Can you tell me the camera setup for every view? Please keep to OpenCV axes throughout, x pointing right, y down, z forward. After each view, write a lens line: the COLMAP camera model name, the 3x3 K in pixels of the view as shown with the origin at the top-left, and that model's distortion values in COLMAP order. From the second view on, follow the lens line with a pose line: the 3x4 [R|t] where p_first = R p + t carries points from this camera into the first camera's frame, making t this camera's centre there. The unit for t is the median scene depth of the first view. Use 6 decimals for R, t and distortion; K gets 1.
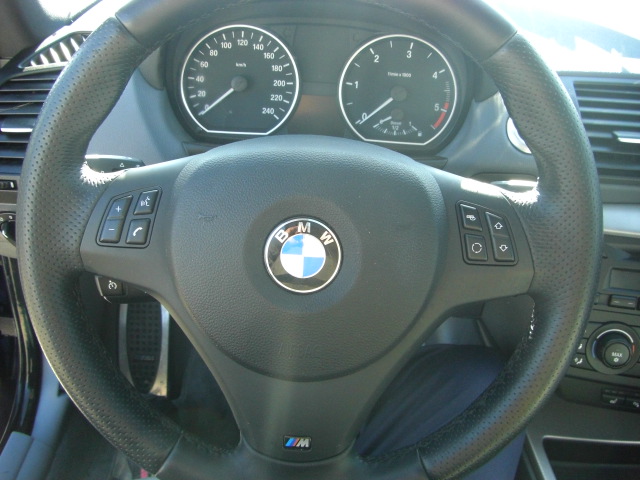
lens RADIAL K [[735.8, 0, 319.8], [0, 735.8, 241.1], [0, 0, 1]] dist [-0.151208, 0.000000]
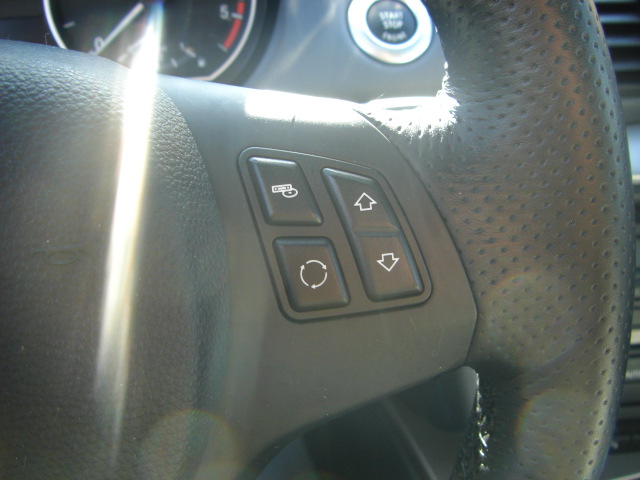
lens RADIAL K [[735.8, 0, 318.7], [0, 735.8, 240.8], [0, 0, 1]] dist [-0.151208, 0.000000]
pose [[0.971092, -0.154184, 0.182229, 0.103083], [0.151406, 0.988042, 0.029142, -0.010797], [-0.184543, -0.000709, 0.982824, 0.433941]]
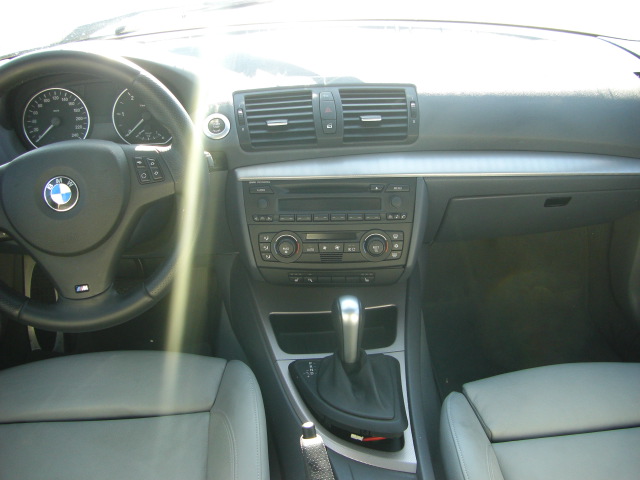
lens RADIAL K [[735.8, 0, 320.2], [0, 735.8, 238.8], [0, 0, 1]] dist [-0.151208, 0.000000]
pose [[0.991362, -0.115914, 0.061359, 0.381238], [0.119250, 0.991404, -0.053820, 0.232570], [-0.054593, 0.060673, 0.996664, -0.736719]]
